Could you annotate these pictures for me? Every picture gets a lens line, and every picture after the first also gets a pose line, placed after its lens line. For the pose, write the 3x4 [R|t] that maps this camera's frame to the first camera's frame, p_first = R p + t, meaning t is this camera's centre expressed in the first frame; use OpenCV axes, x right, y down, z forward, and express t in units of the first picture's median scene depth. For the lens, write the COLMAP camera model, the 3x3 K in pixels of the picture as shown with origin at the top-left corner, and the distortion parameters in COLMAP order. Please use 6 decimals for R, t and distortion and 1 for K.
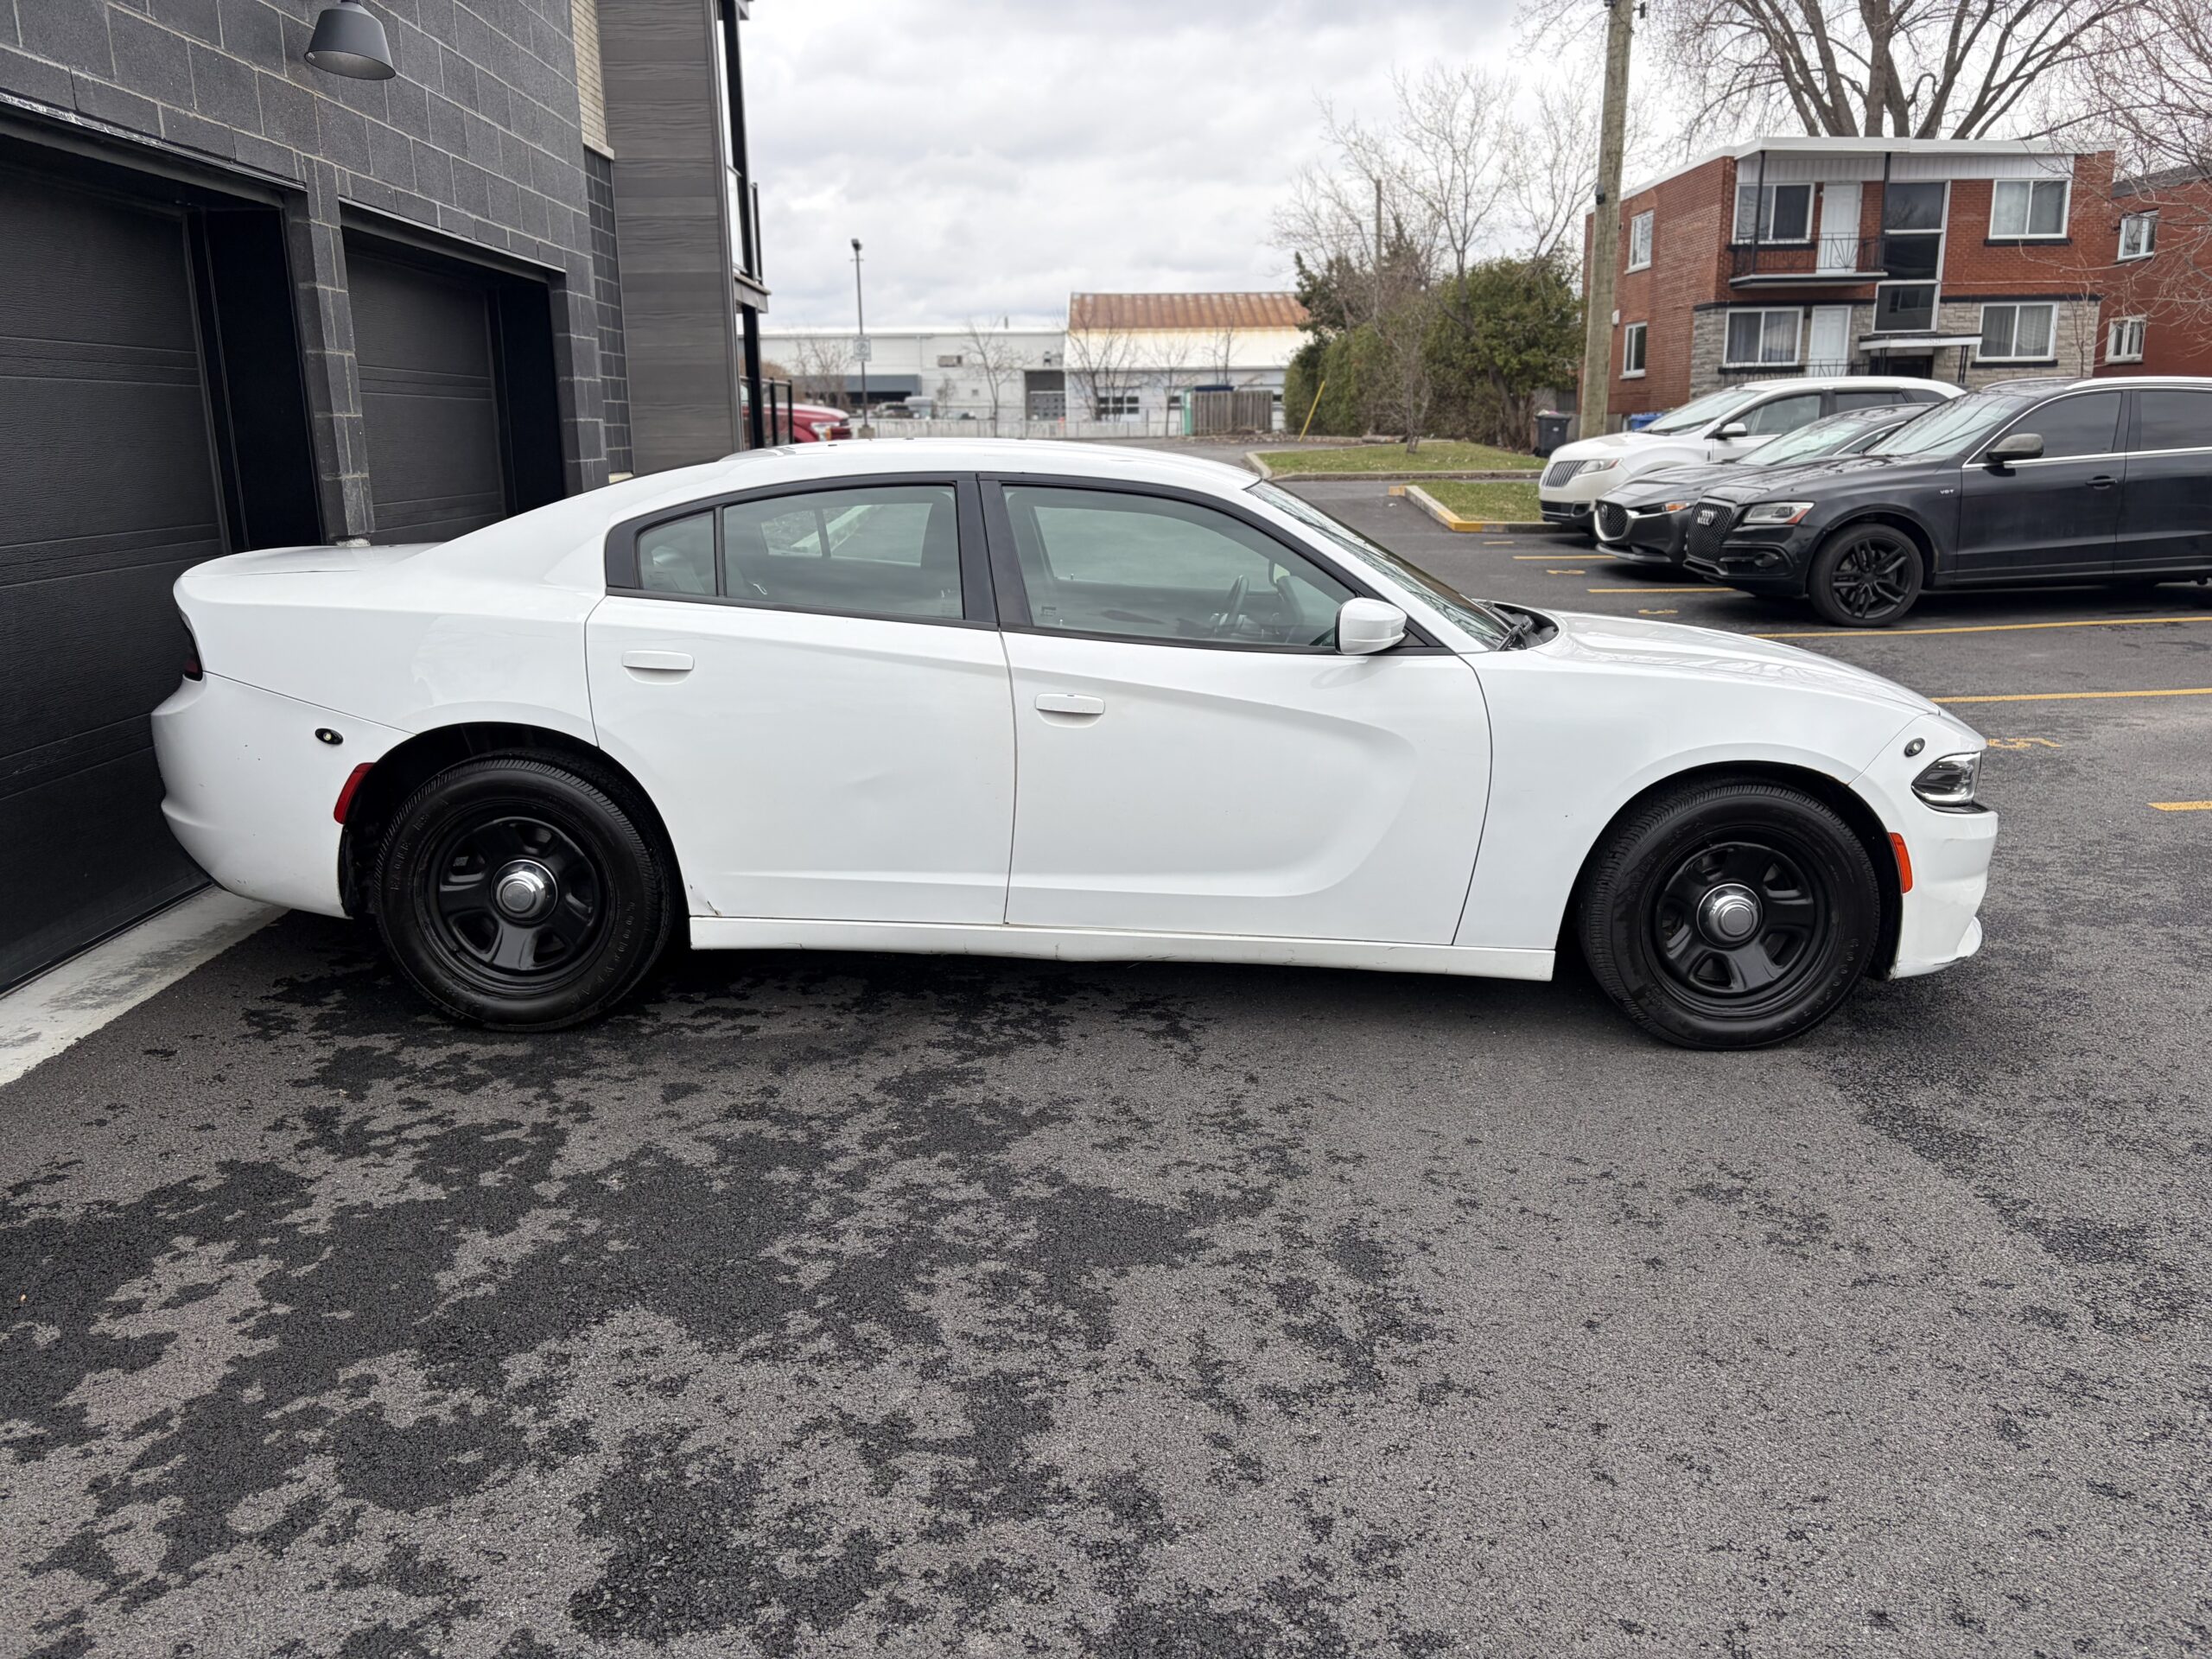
lens RADIAL K [[1665.9, 0, 1108.0], [0, 1665.9, 827.6], [0, 0, 1]] dist [0.028666, -0.043685]
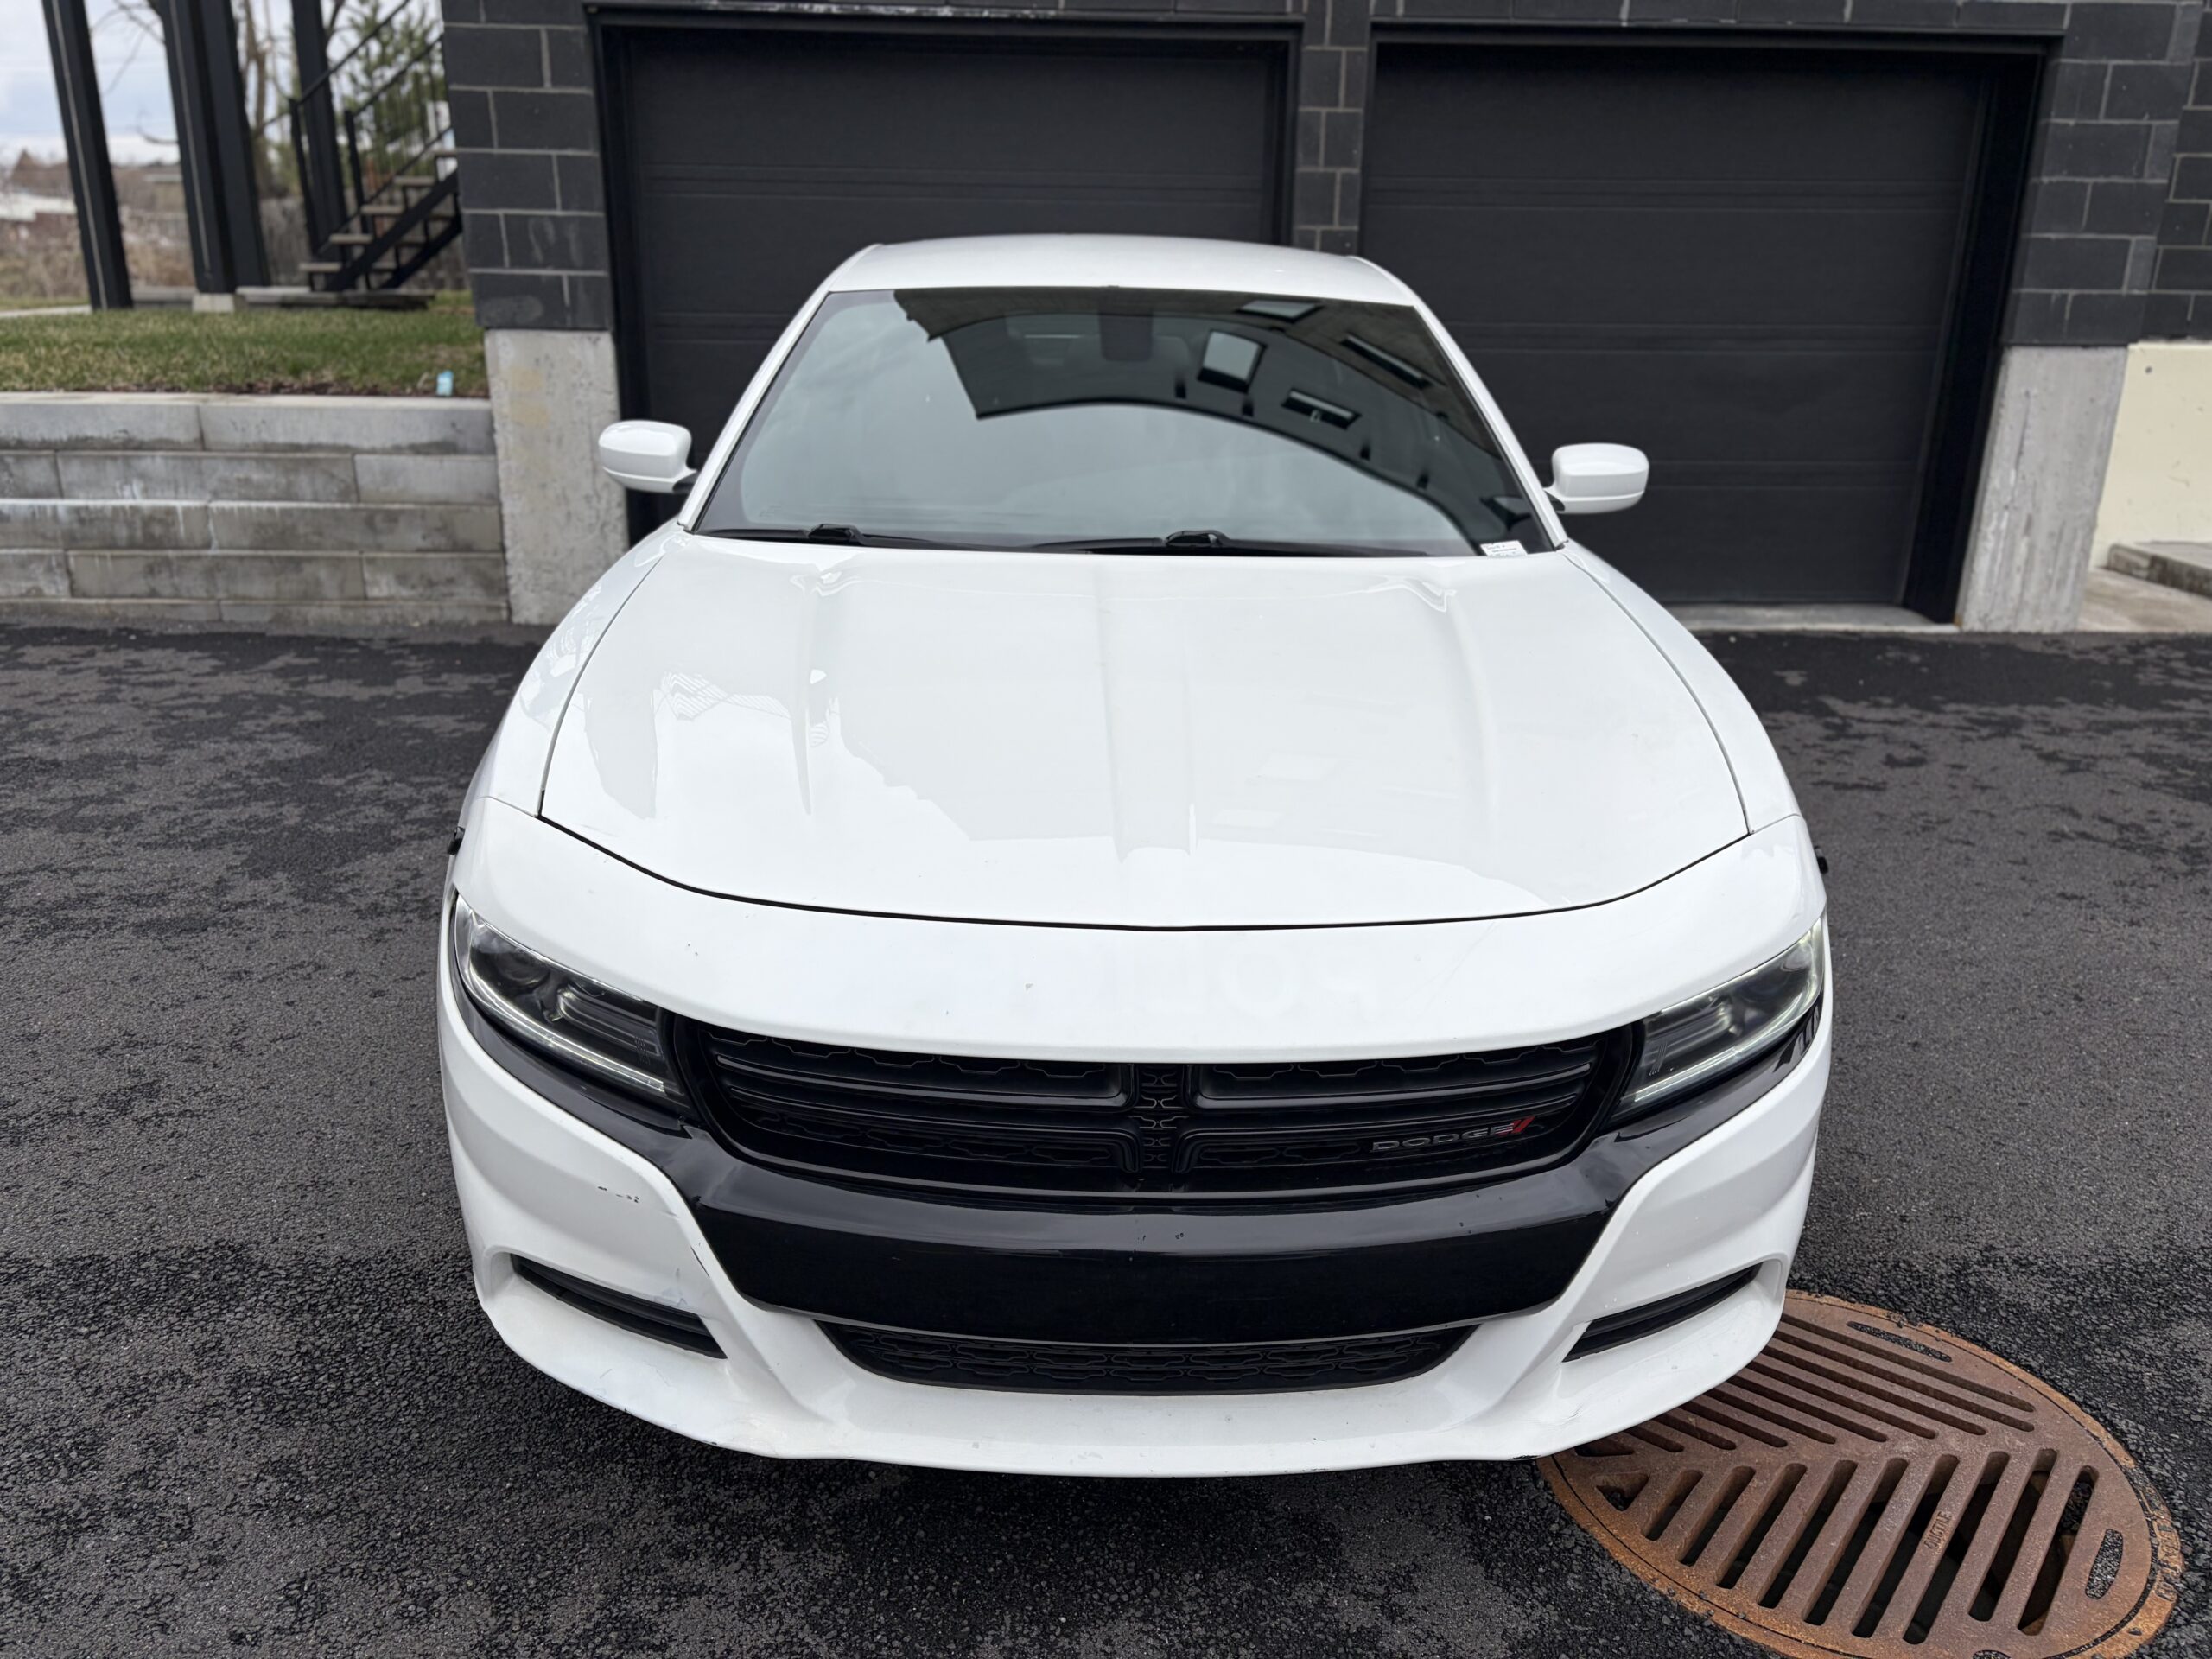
lens RADIAL K [[1665.9, 0, 1108.3], [0, 1665.9, 825.4], [0, 0, 1]] dist [0.028666, -0.043685]
pose [[0.034093, 0.322775, -0.945862, 1.333219], [-0.257632, 0.917264, 0.303730, -0.348402], [0.965641, 0.233329, 0.114430, 1.567330]]
